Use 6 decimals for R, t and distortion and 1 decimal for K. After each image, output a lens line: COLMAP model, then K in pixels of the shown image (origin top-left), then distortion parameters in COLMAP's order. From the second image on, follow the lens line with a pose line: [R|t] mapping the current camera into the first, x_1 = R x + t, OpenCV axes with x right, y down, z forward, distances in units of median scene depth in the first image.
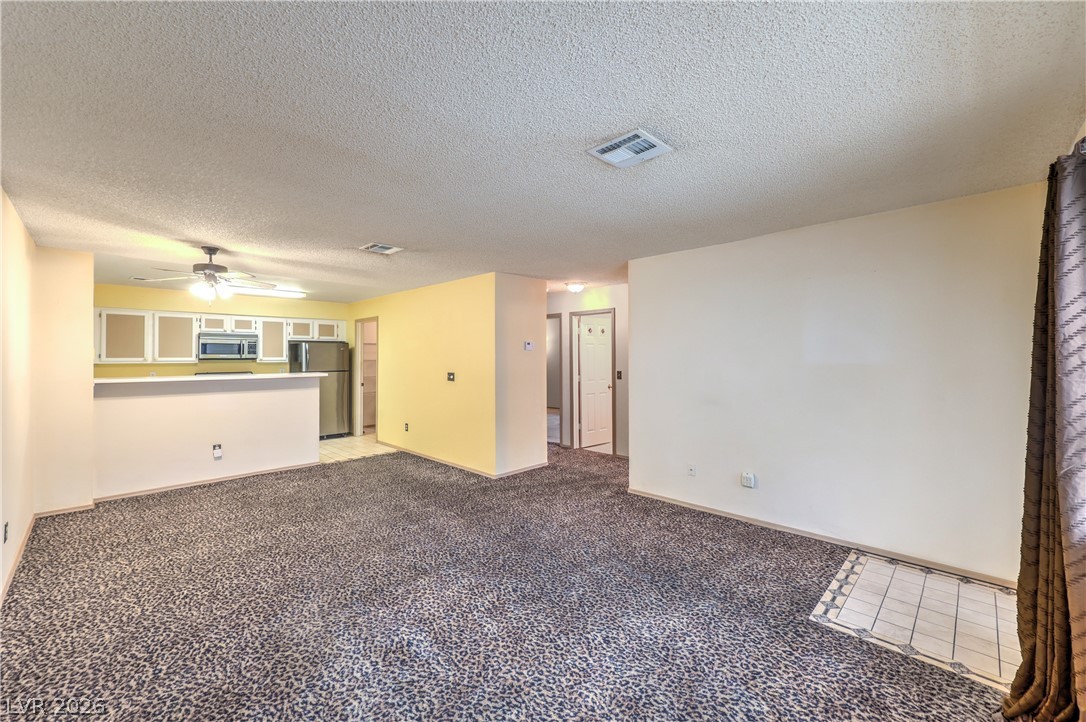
lens RADIAL K [[431.6, 0, 539.0], [0, 431.6, 381.4], [0, 0, 1]] dist [-0.000003, -0.000081]
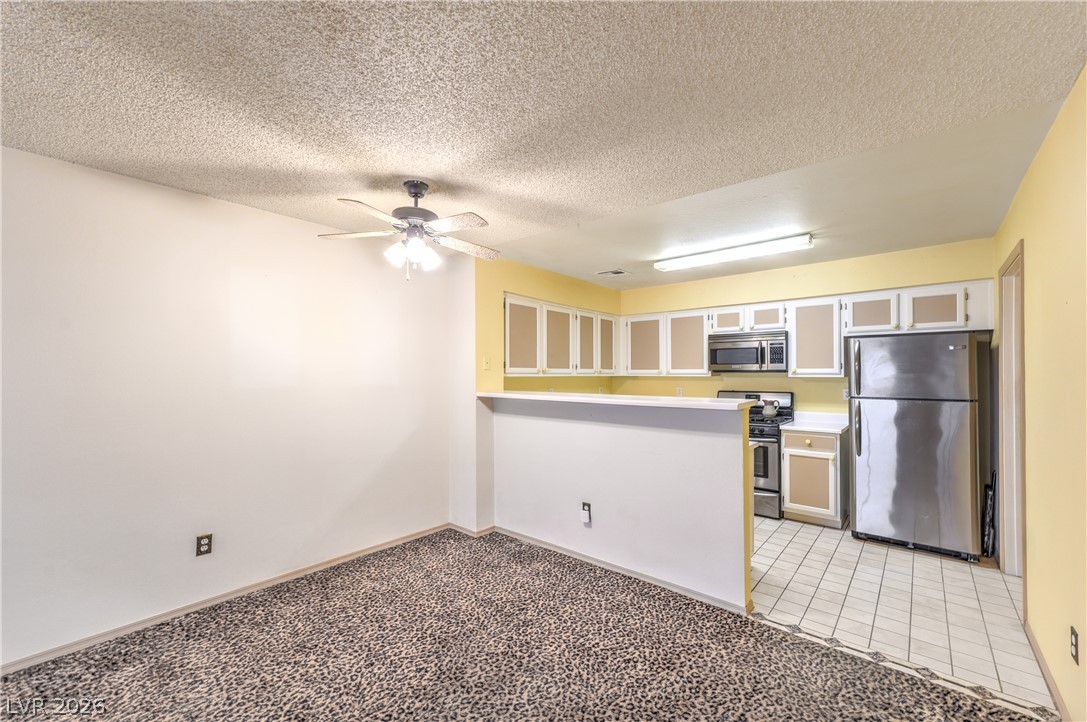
lens RADIAL K [[439.0, 0, 544.3], [0, 439.0, 373.3], [0, 0, 1]] dist [-0.002939, -0.000183]
pose [[0.079753, 0.000461, -0.996815, -0.102662], [-0.057311, 0.998348, -0.004123, -0.038870], [0.995166, 0.057457, 0.079648, 0.874820]]
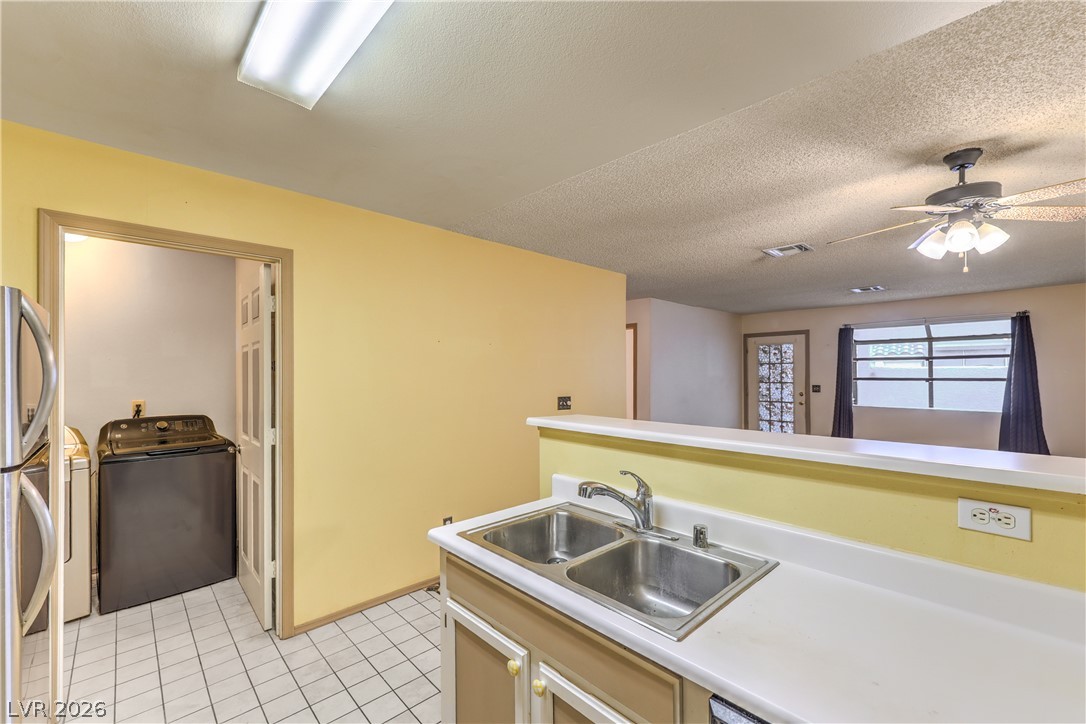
lens RADIAL K [[442.0, 0, 541.1], [0, 442.0, 374.1], [0, 0, 1]] dist [0.000547, -0.000051]
pose [[0.036404, 0.001272, 0.999336, -1.006717], [0.063899, 0.997950, -0.003598, -0.063252], [-0.997292, 0.063987, 0.036248, 1.141026]]
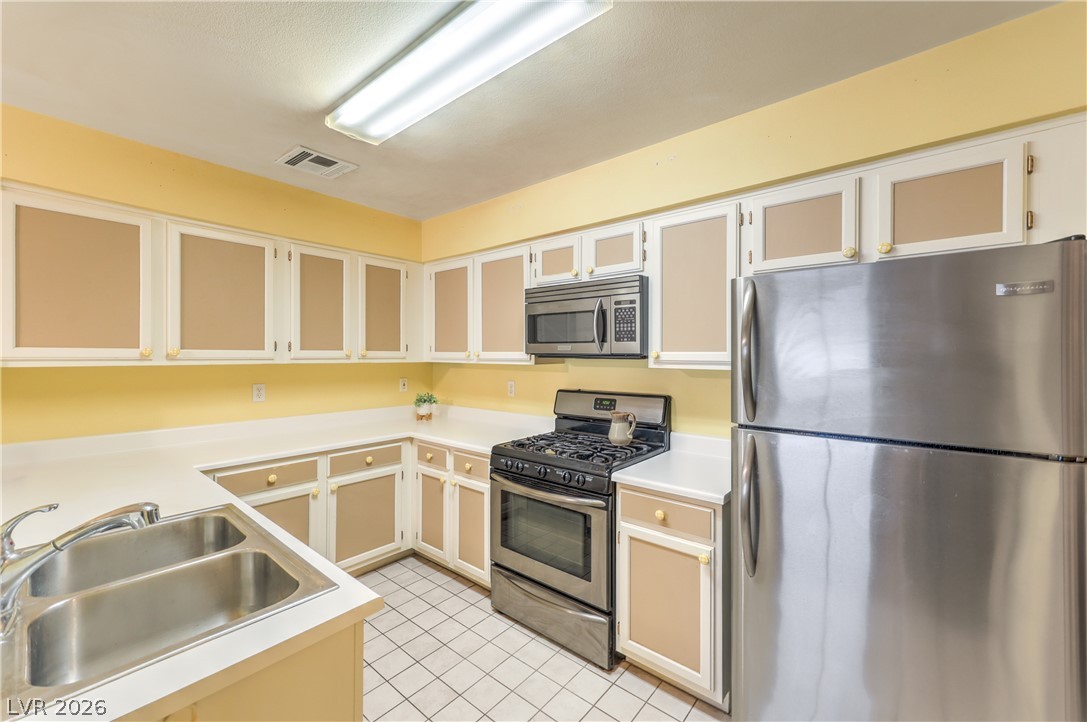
lens RADIAL K [[436.1, 0, 546.0], [0, 436.1, 357.8], [0, 0, 1]] dist [-0.000807, -0.000052]
pose [[0.100484, 0.007626, -0.994909, -0.504078], [-0.061609, 0.998099, 0.001428, -0.067394], [0.993029, 0.061152, 0.100763, 1.275934]]
